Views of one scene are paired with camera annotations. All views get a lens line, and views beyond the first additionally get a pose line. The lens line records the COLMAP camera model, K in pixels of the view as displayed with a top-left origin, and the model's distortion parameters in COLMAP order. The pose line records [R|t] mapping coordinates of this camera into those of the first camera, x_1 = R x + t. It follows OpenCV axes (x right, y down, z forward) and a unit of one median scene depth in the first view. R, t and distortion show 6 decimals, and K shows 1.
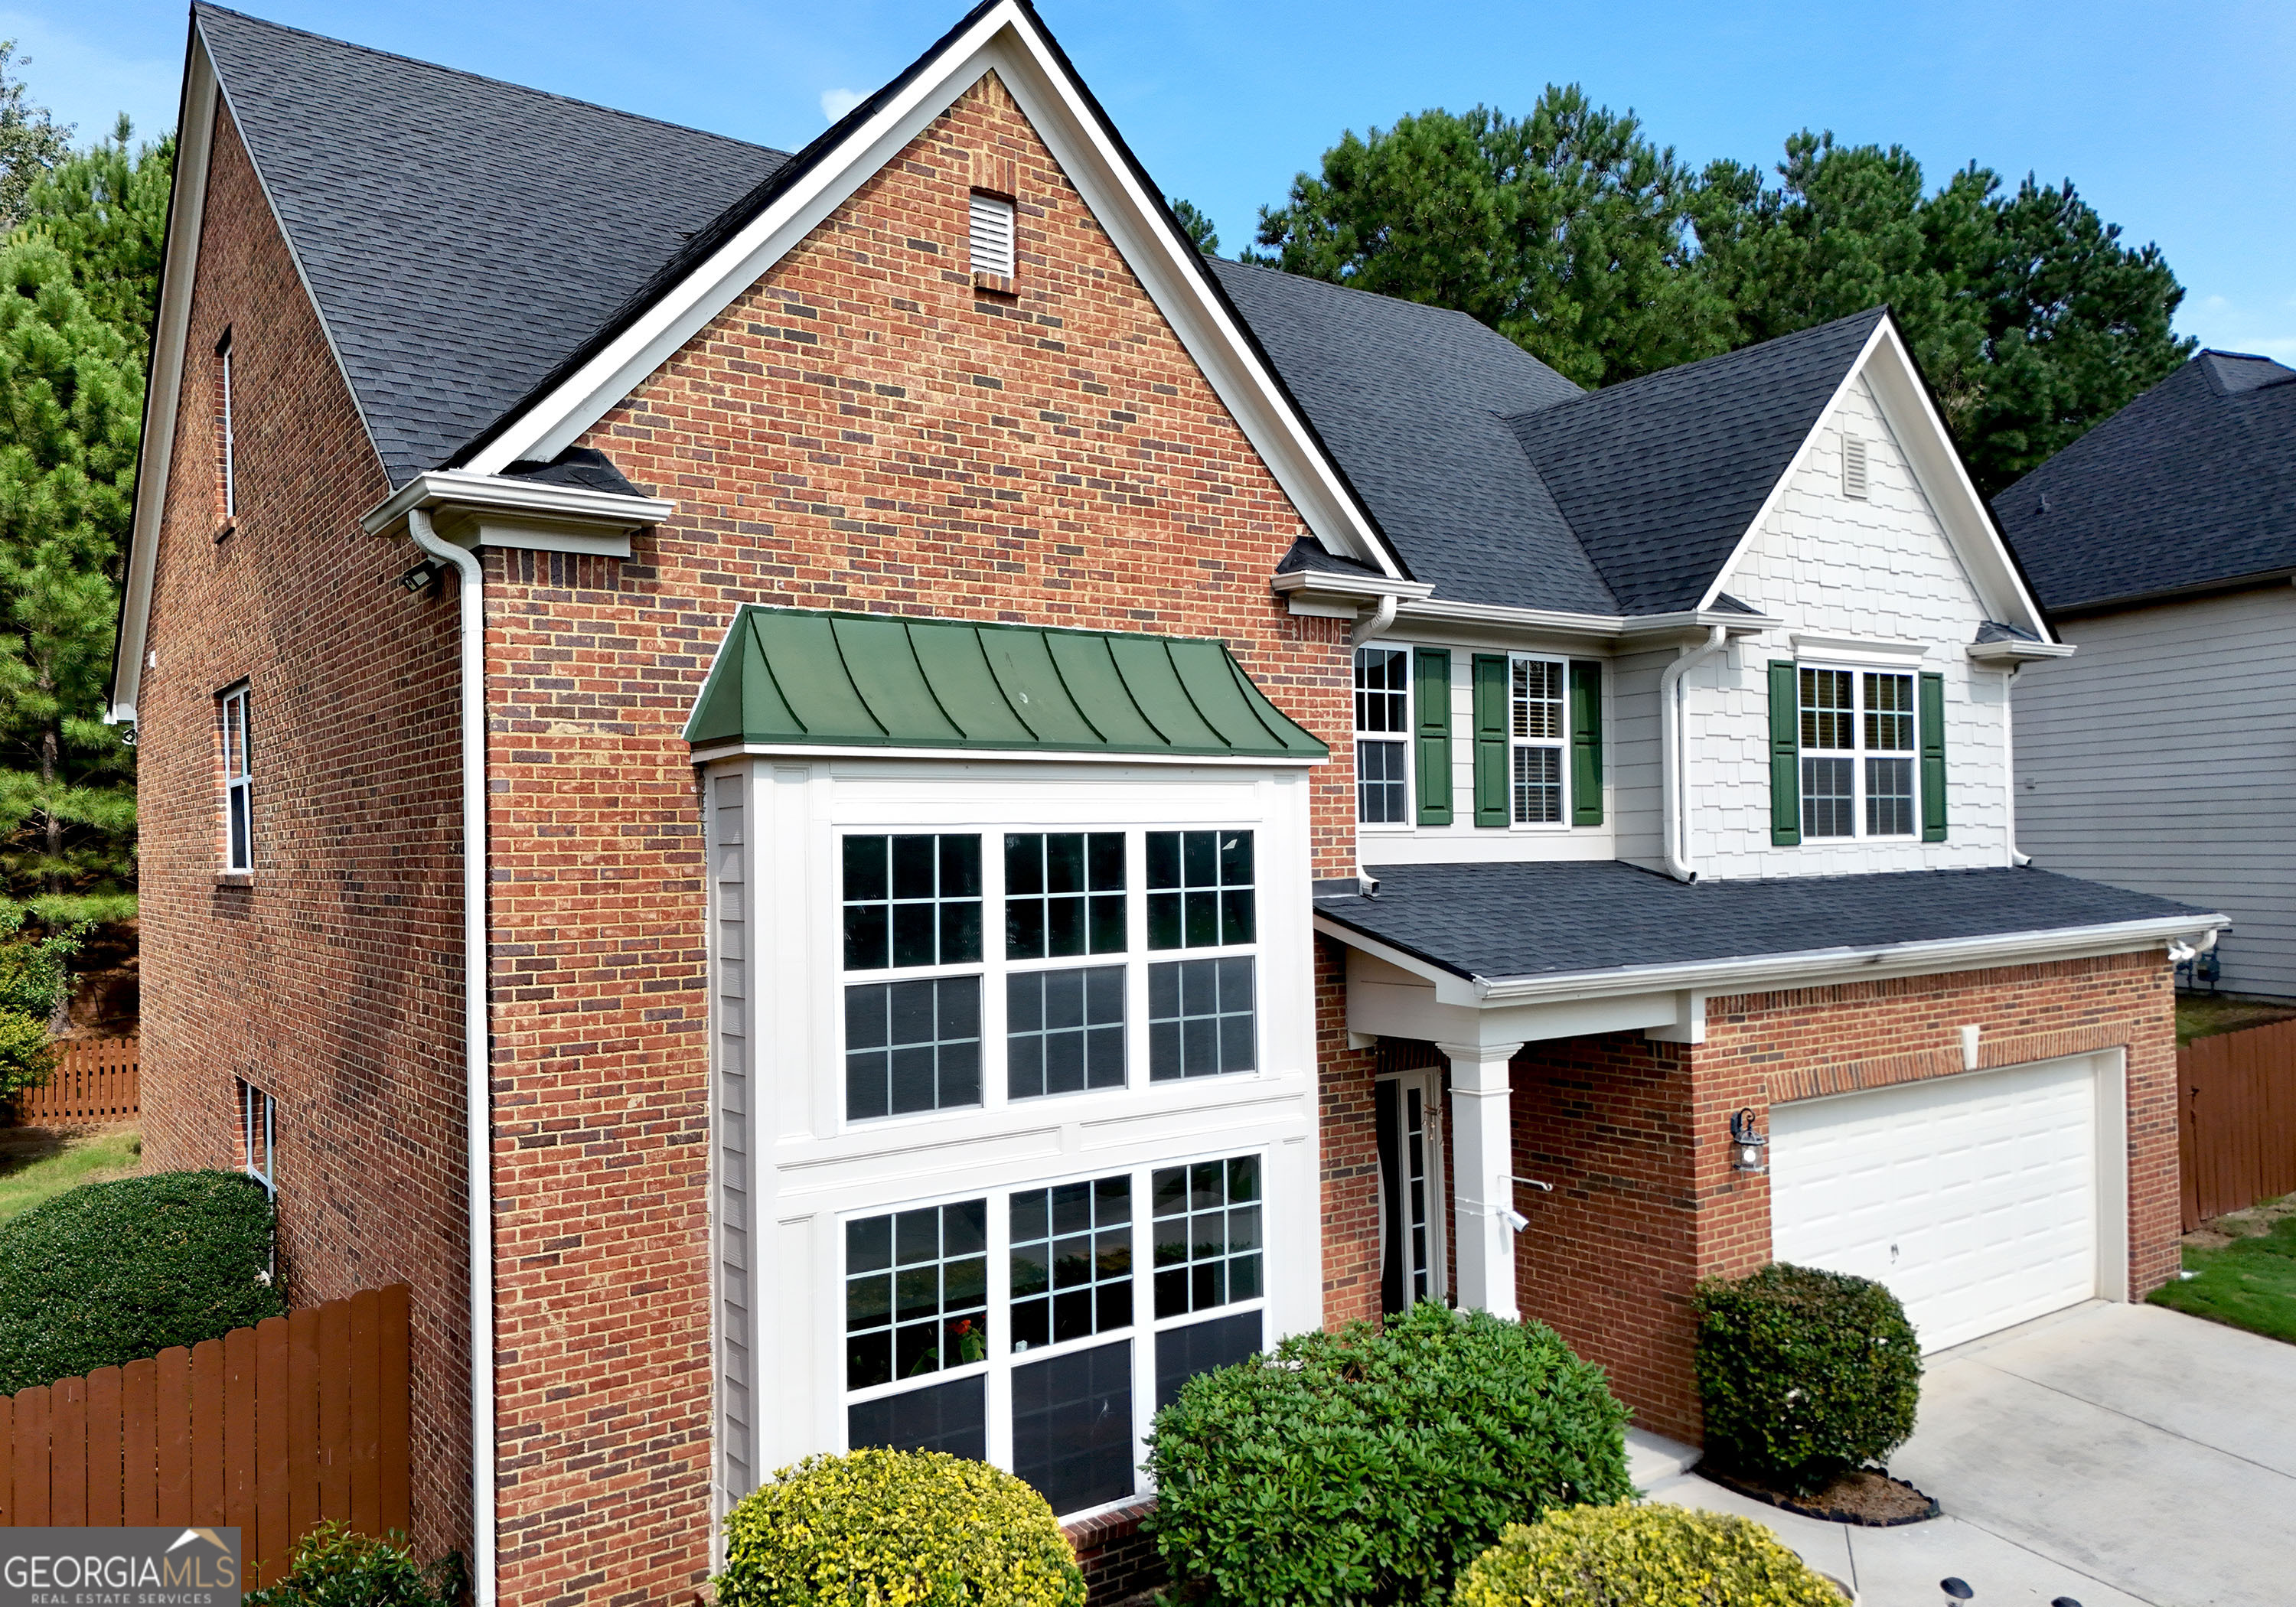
lens RADIAL K [[1675.5, 0, 1163.0], [0, 1675.5, 825.9], [0, 0, 1]] dist [0.105933, -0.117973]
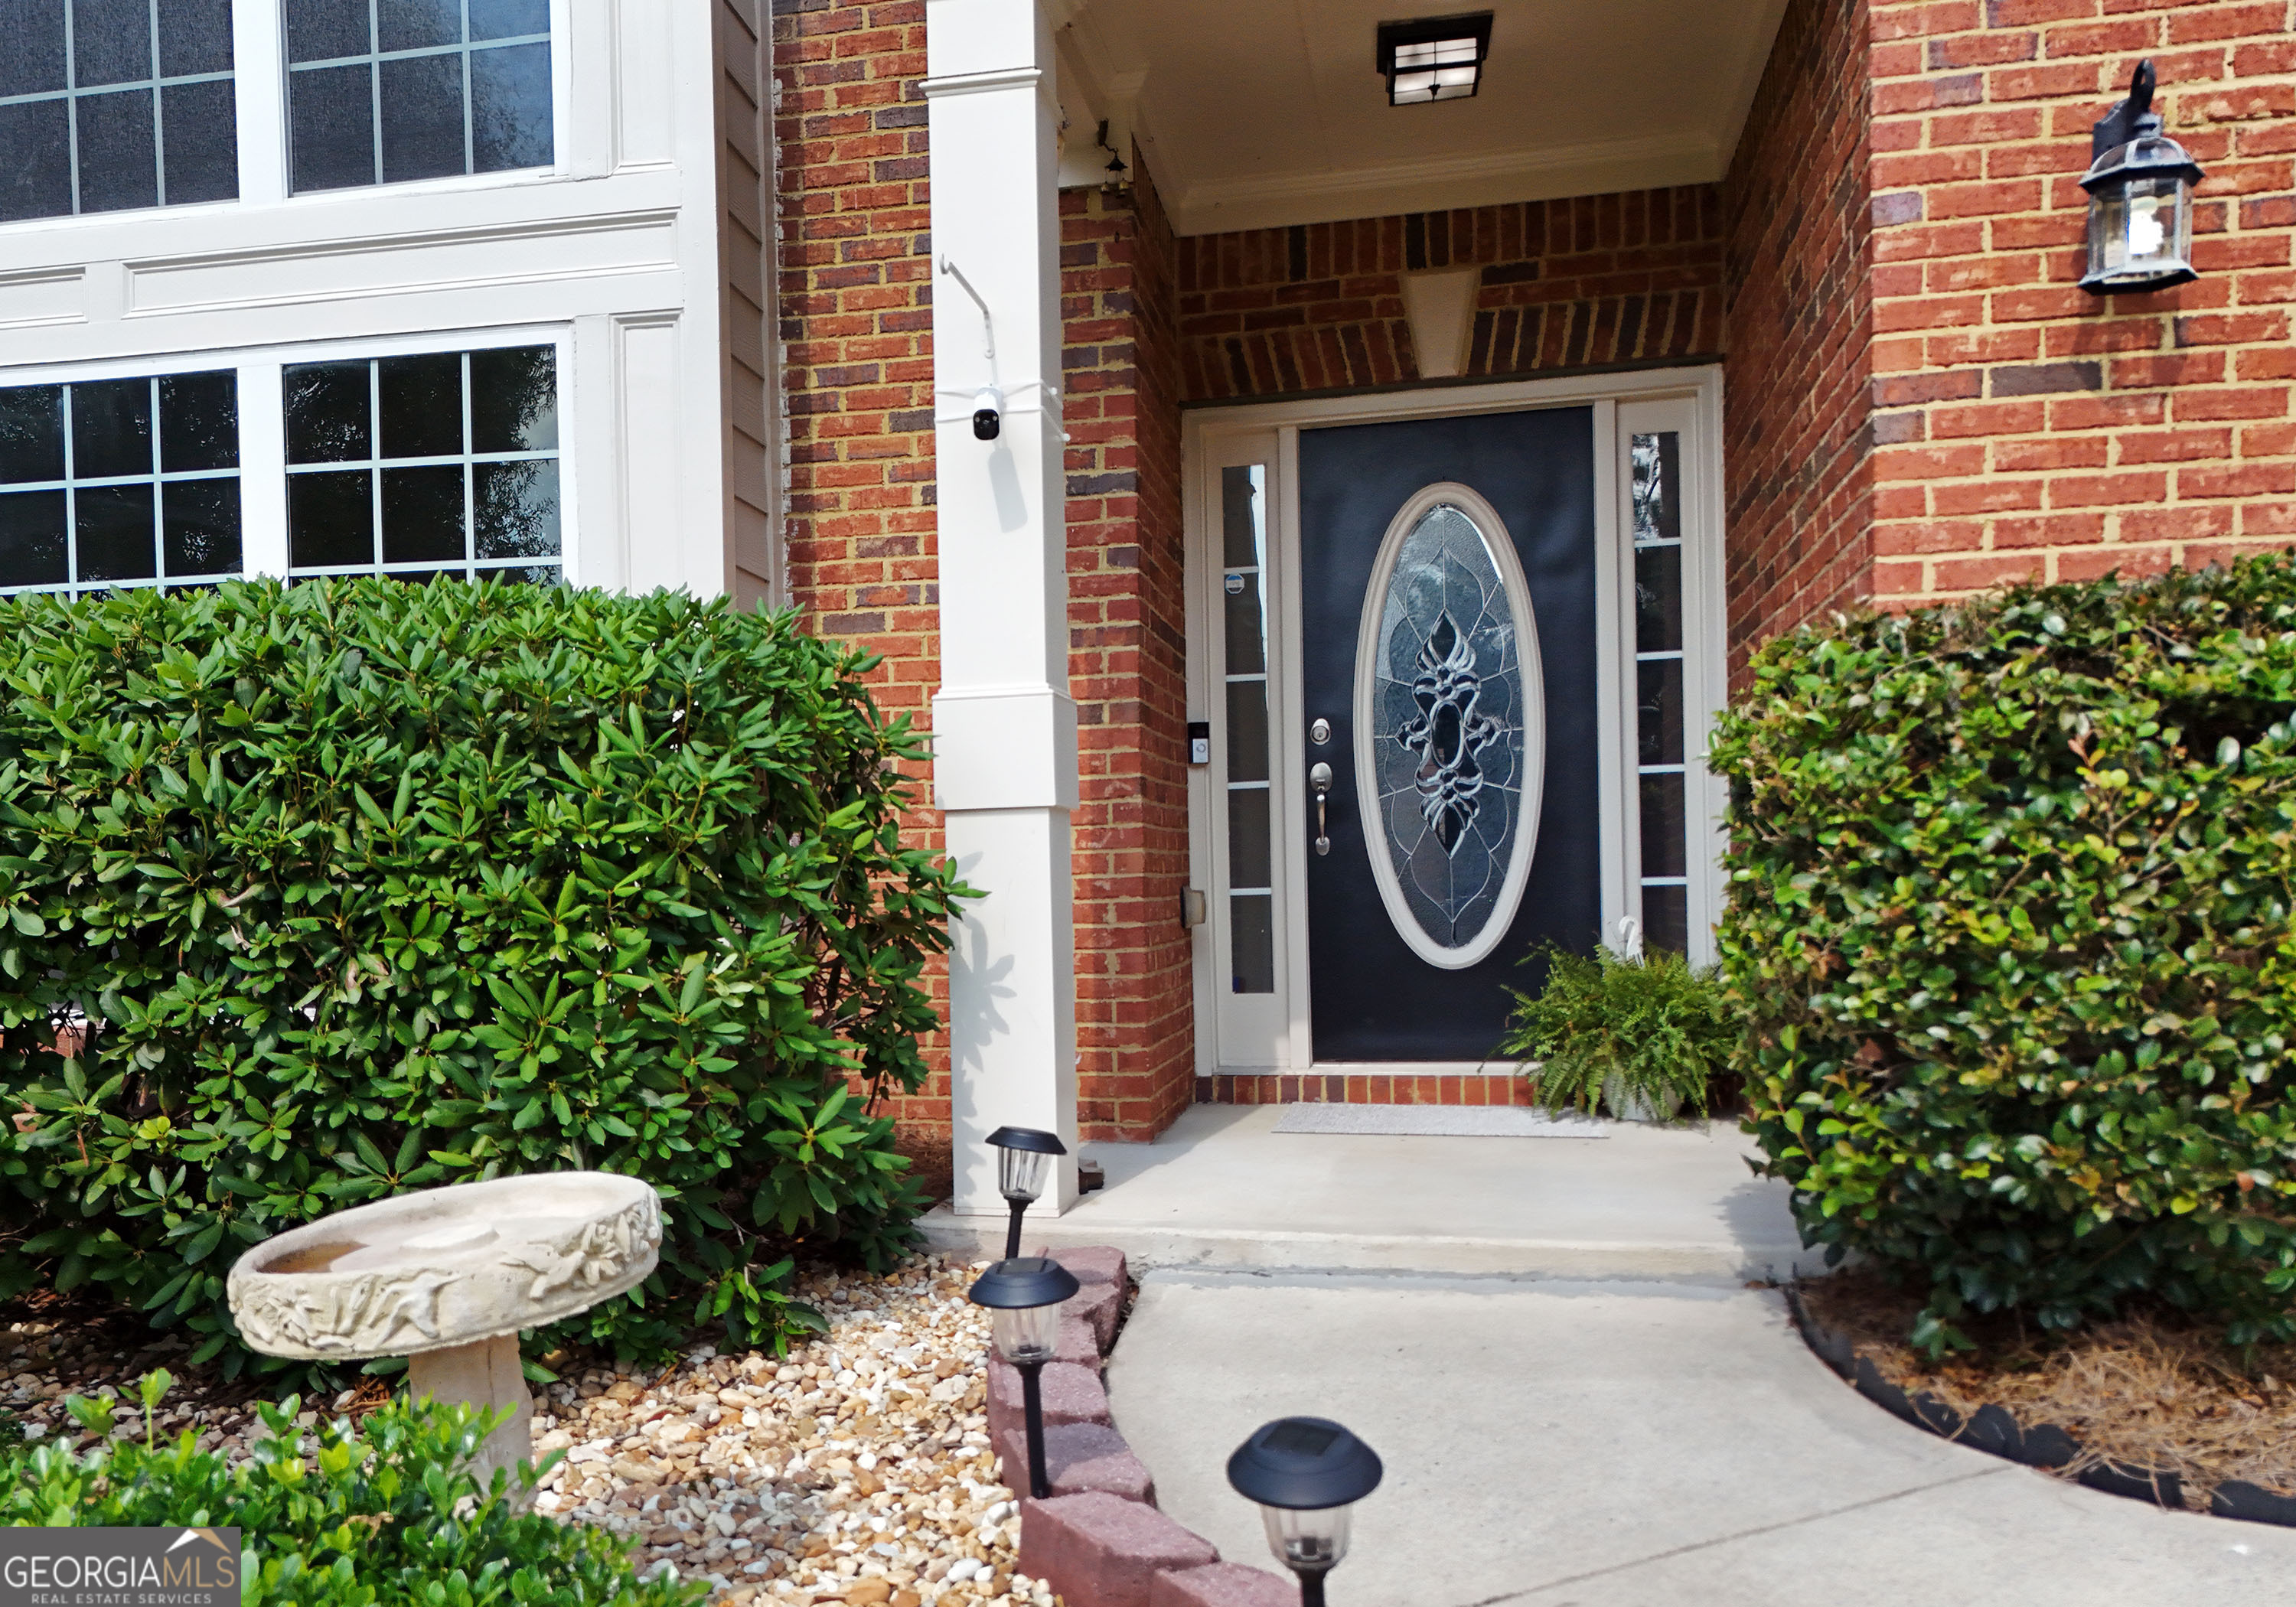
lens RADIAL K [[2019.3, 0, 964.9], [0, 2019.3, 932.5], [0, 0, 1]] dist [0.046243, -0.004643]
pose [[0.643569, 0.016139, -0.765218, 0.565901], [0.013946, 0.999364, 0.032807, 0.347297], [0.765261, -0.031786, 0.642935, 0.758925]]
